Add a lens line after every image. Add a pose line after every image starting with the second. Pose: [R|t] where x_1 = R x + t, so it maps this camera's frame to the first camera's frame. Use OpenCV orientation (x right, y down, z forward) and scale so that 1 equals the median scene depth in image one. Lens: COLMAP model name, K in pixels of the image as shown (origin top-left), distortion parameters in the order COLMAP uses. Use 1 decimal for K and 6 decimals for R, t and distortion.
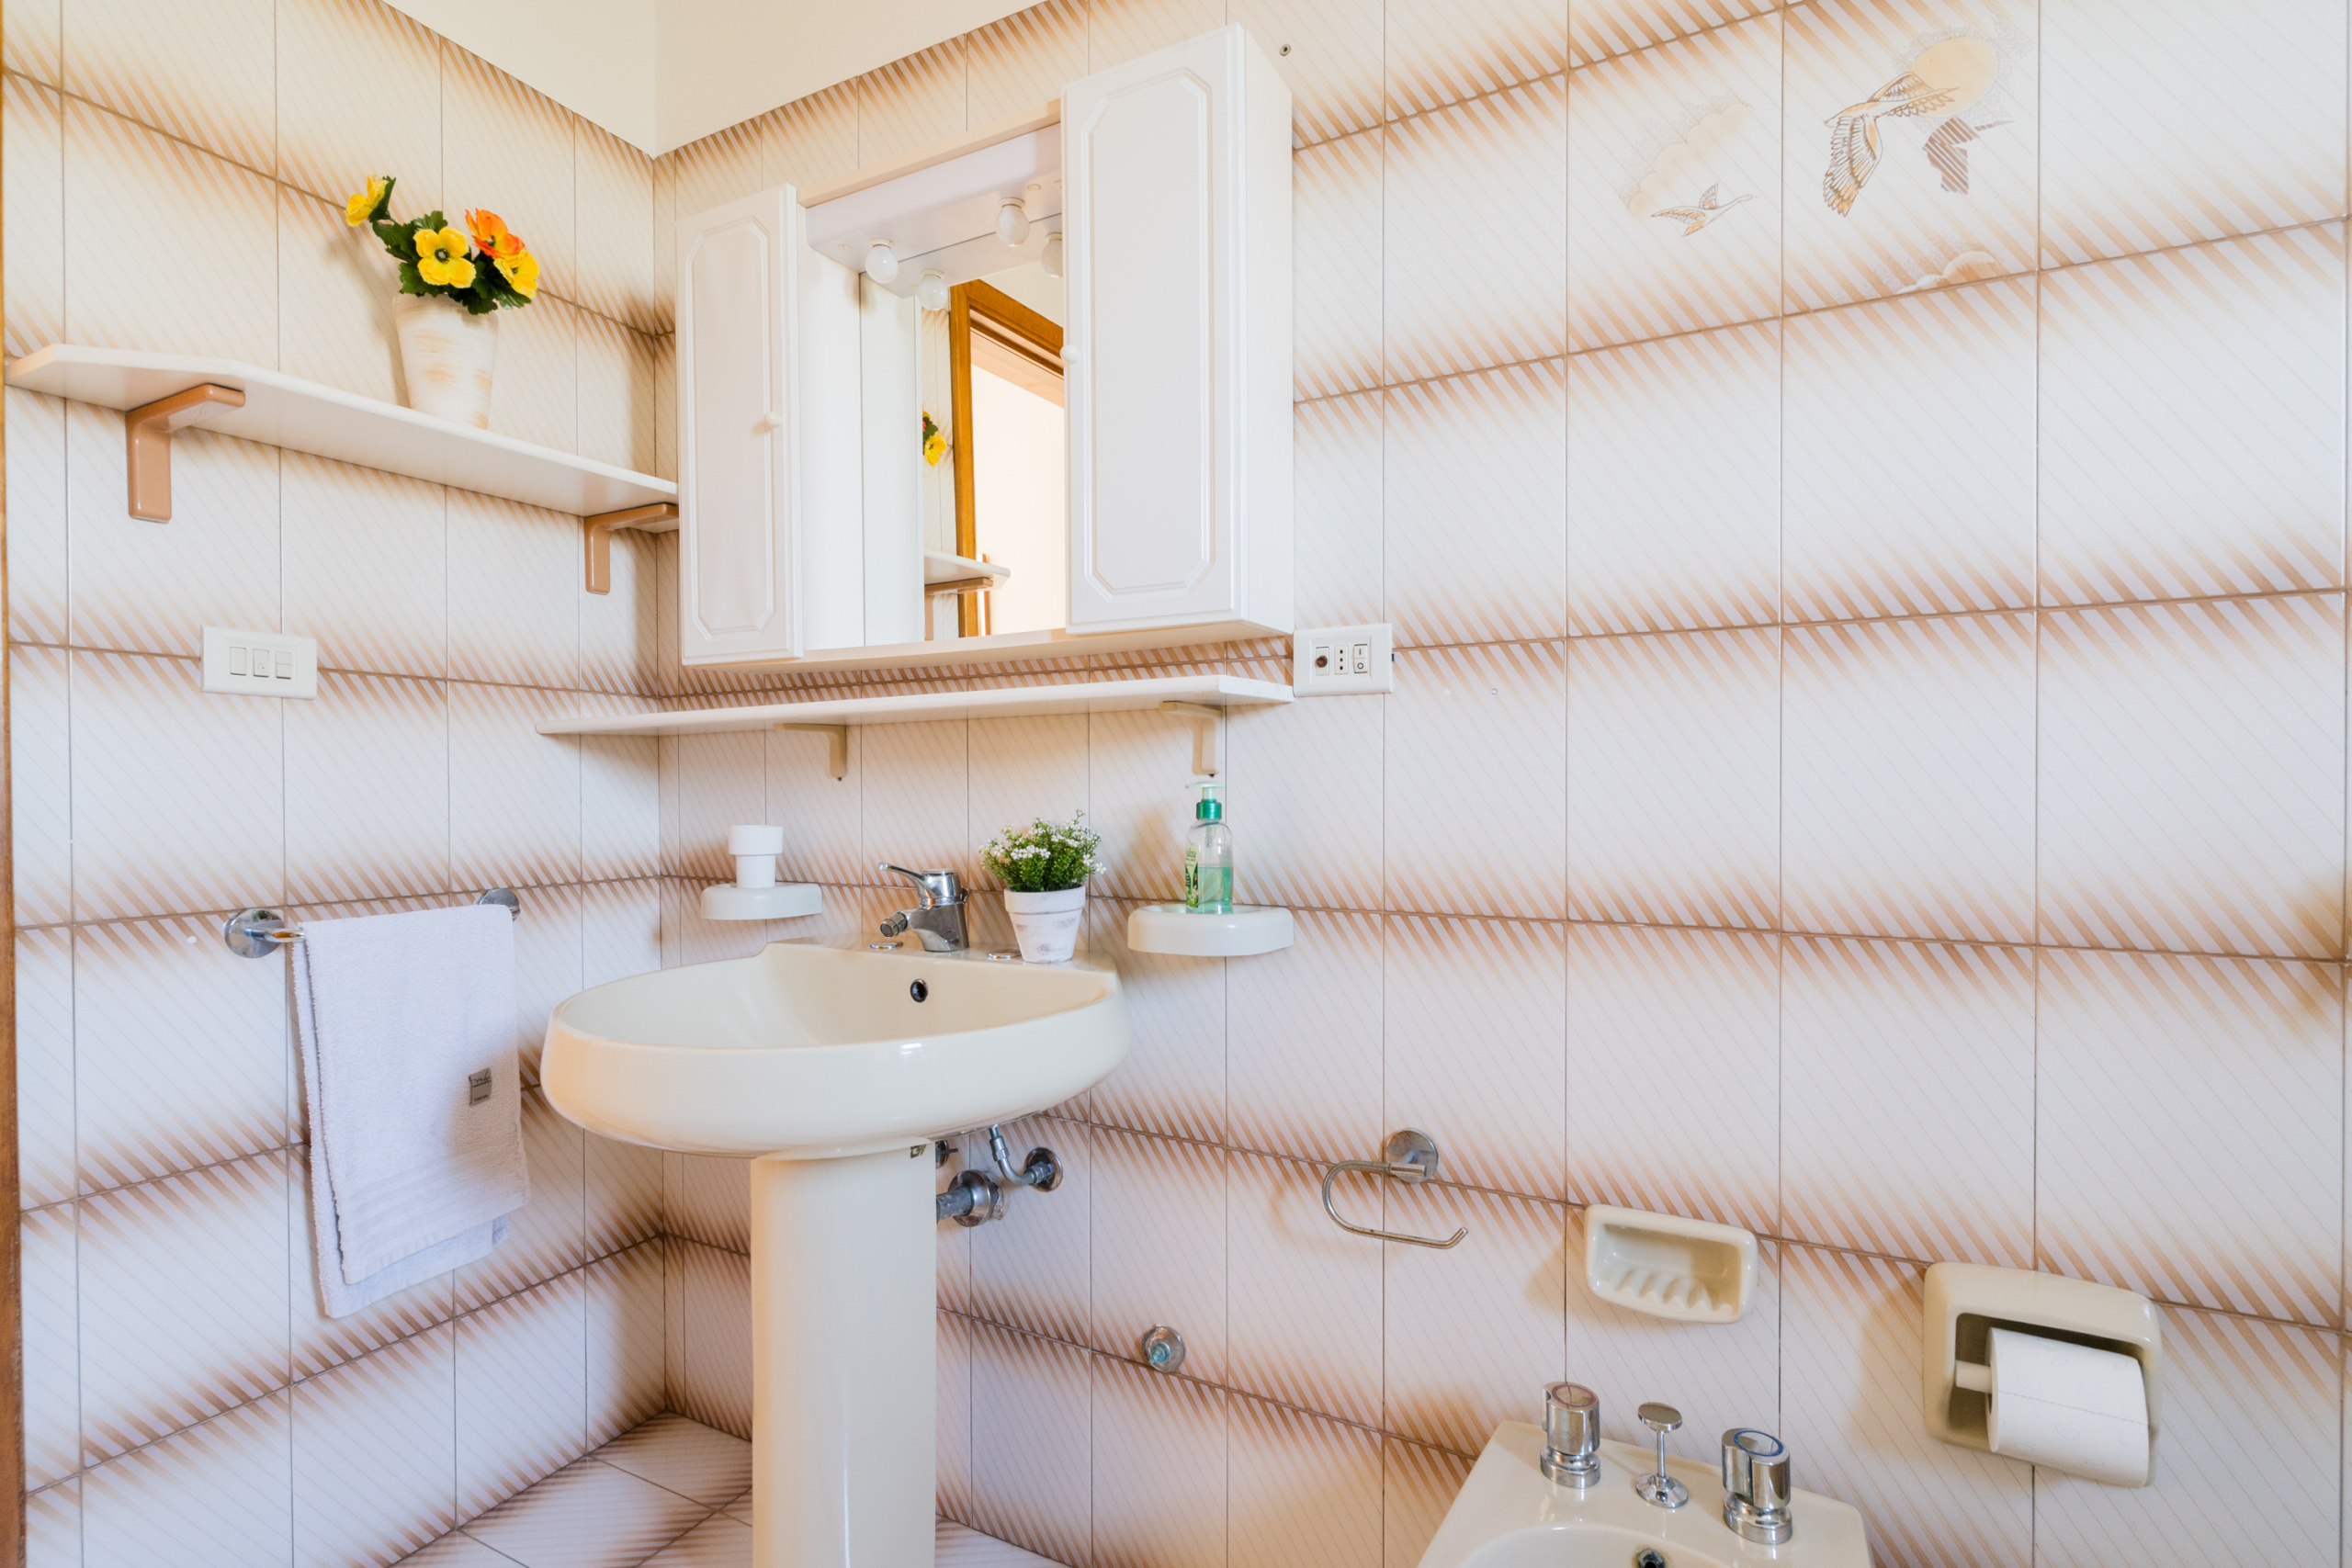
lens RADIAL K [[1137.7, 0, 1178.8], [0, 1137.7, 799.6], [0, 0, 1]] dist [0.002676, -0.001734]
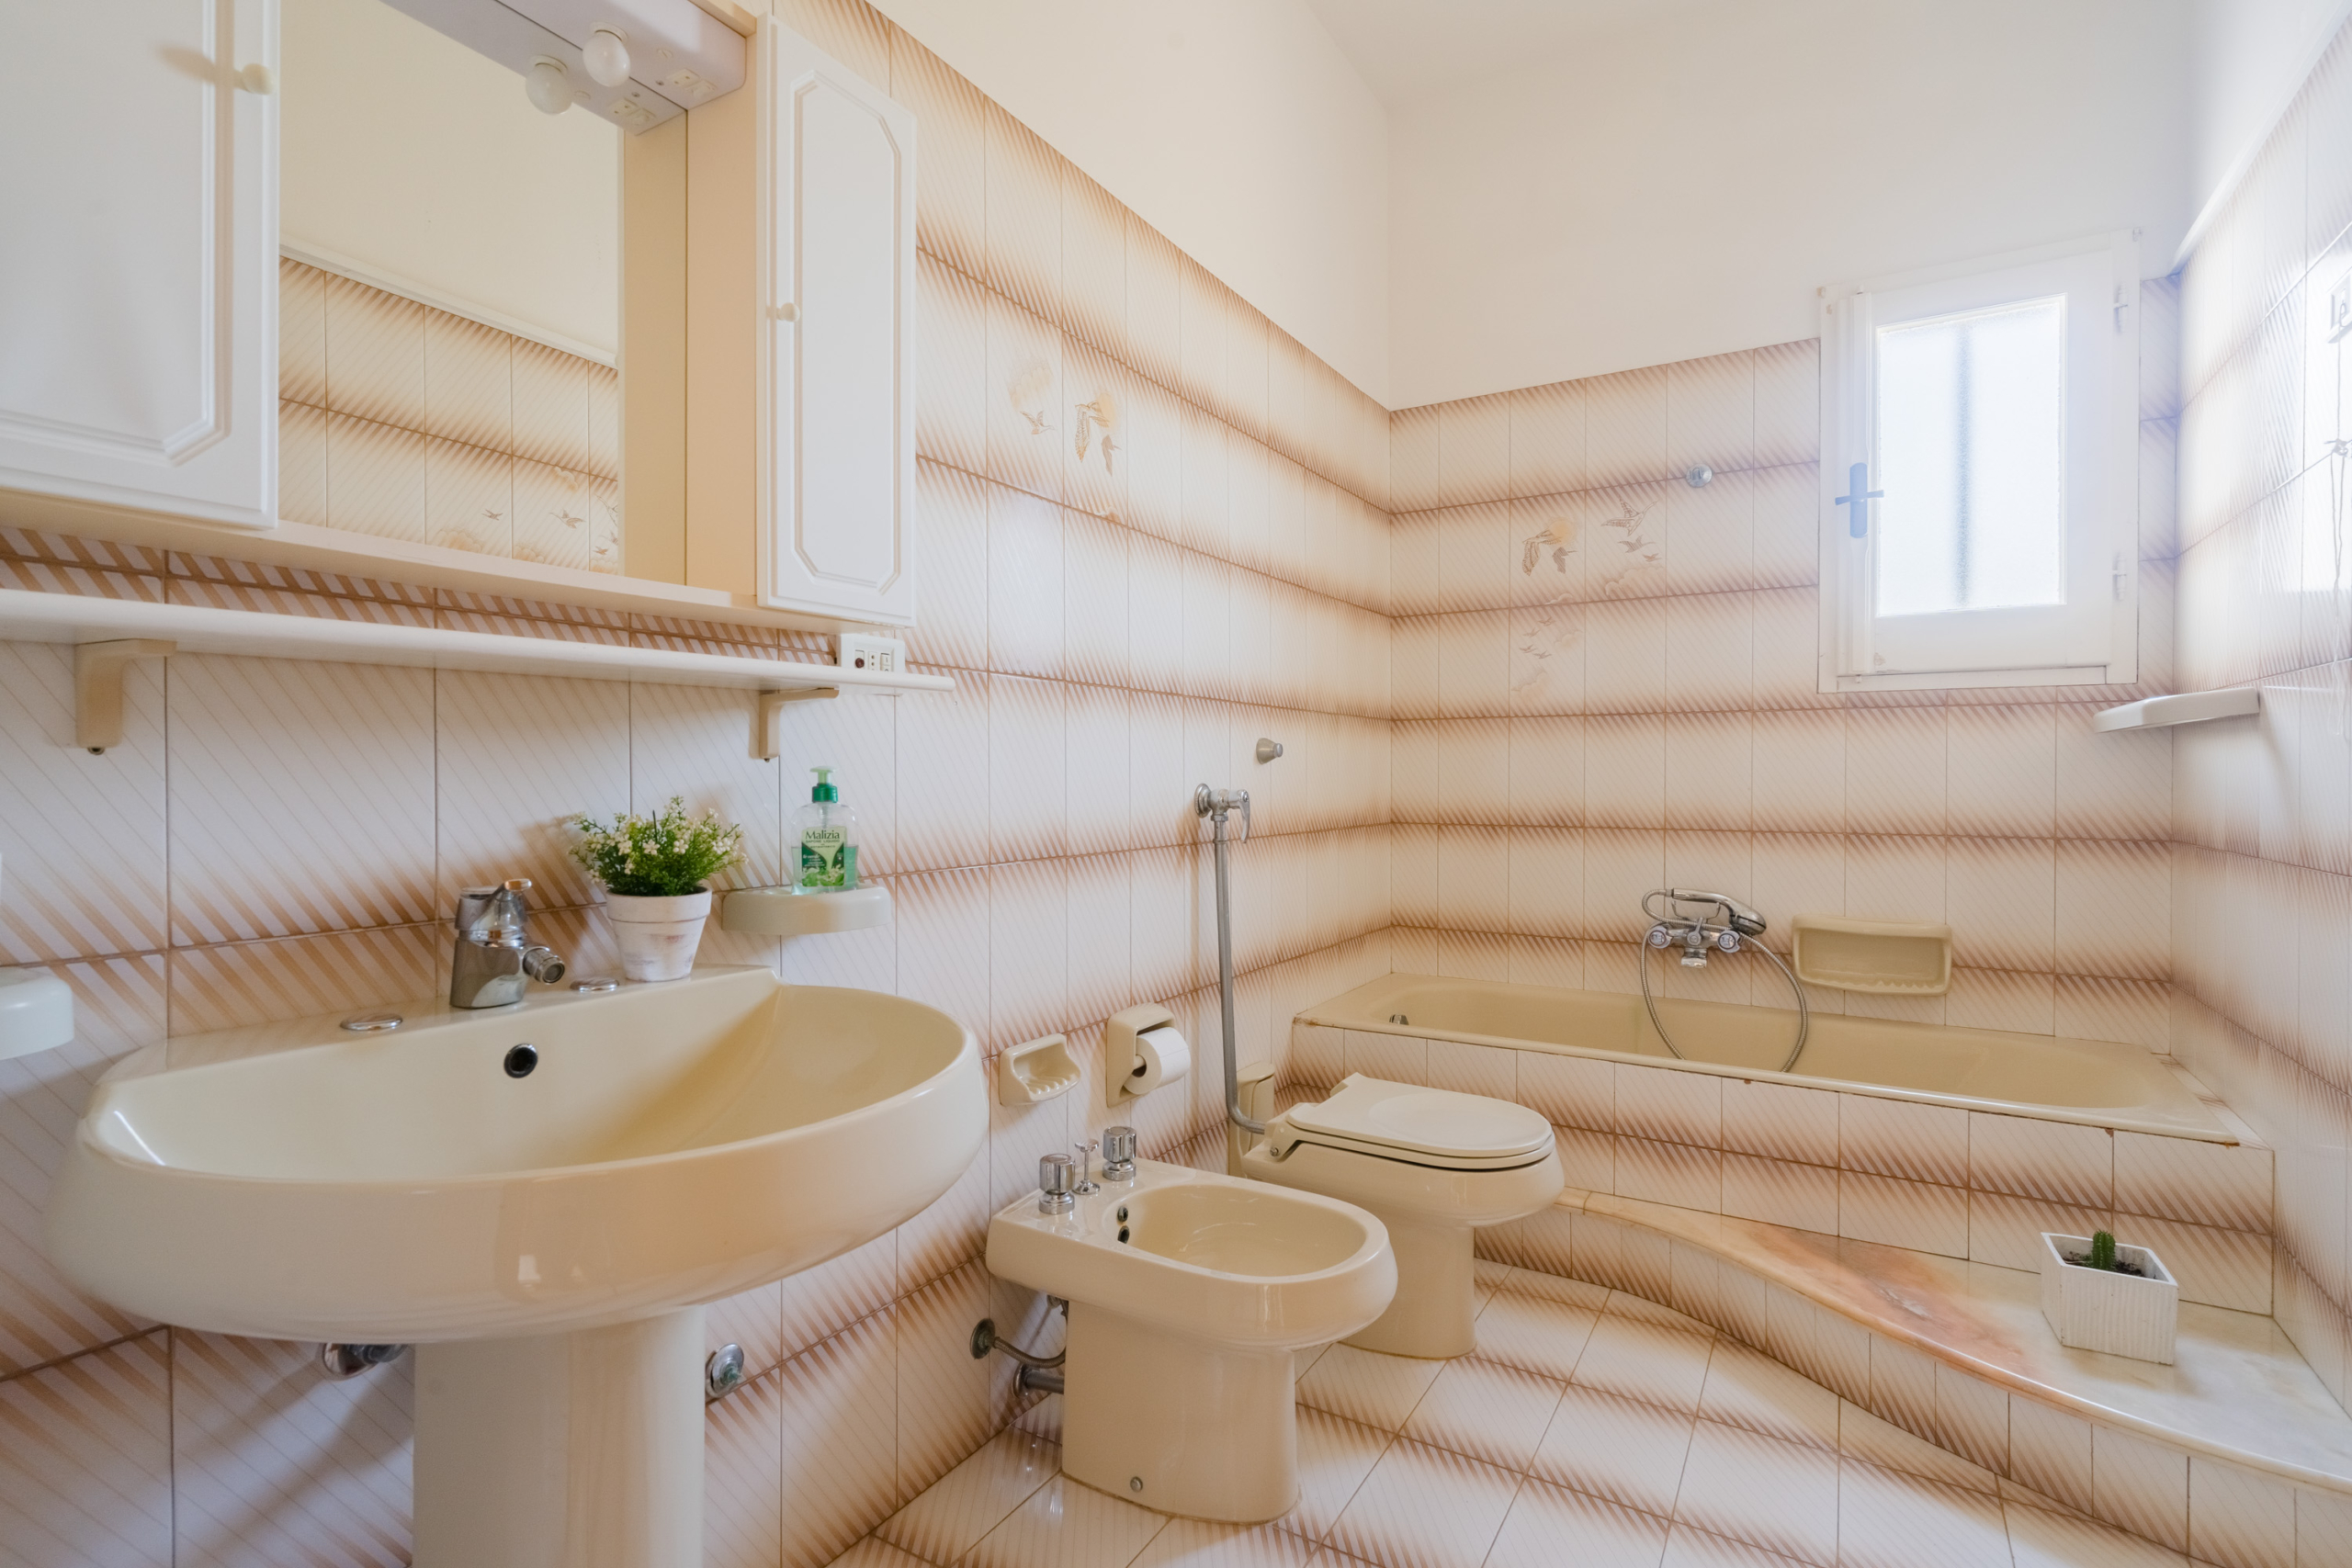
lens RADIAL K [[1137.7, 0, 1175.6], [0, 1137.7, 775.7], [0, 0, 1]] dist [0.002676, -0.001734]
pose [[0.041021, 0.001045, 0.999158, -0.972759], [0.006891, 0.999975, -0.001329, -0.003627], [-0.999135, 0.006939, 0.041013, 0.610482]]
